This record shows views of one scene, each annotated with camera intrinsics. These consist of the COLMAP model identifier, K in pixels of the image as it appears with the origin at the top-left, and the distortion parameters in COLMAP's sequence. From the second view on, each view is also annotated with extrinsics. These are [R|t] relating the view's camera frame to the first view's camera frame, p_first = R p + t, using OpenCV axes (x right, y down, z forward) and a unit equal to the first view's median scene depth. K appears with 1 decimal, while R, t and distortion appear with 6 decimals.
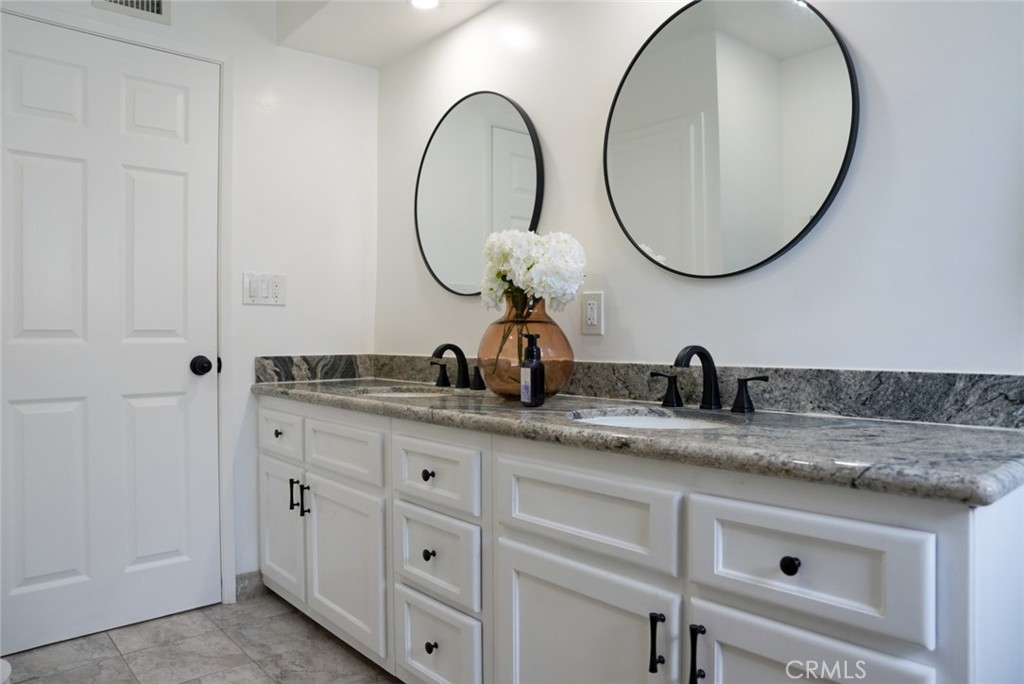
lens RADIAL K [[707.3, 0, 517.8], [0, 707.3, 340.0], [0, 0, 1]] dist [-0.109227, 0.079320]
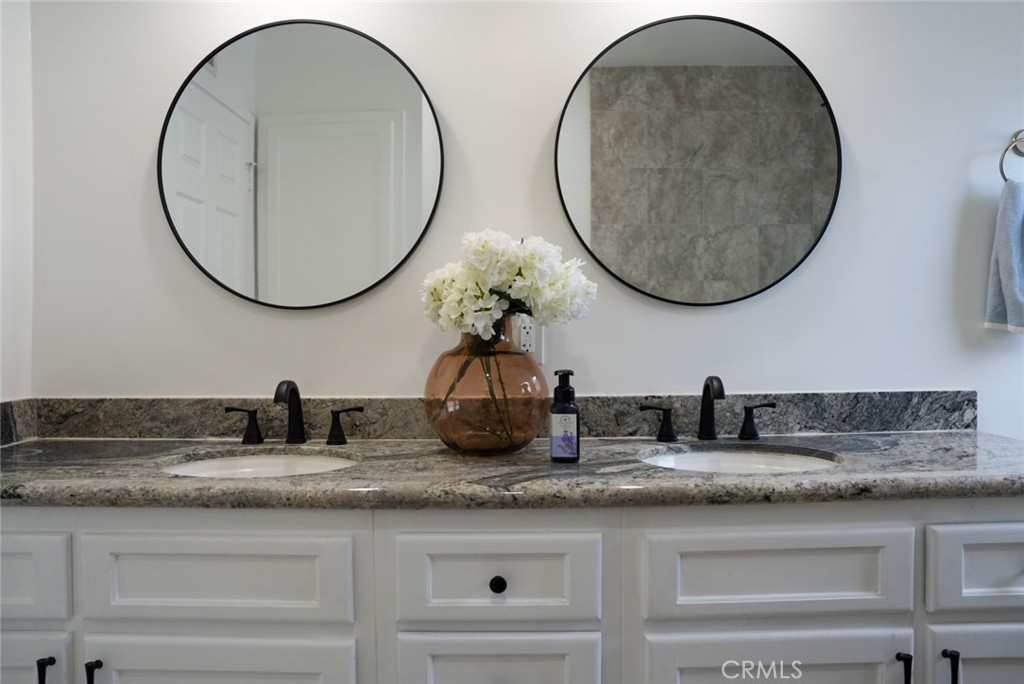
lens RADIAL K [[707.3, 0, 520.6], [0, 707.3, 324.8], [0, 0, 1]] dist [-0.109227, 0.079320]
pose [[0.656280, 0.004710, 0.754503, -0.722668], [0.009839, 0.999842, -0.014800, -0.057059], [-0.754454, 0.017137, 0.656130, 0.610881]]
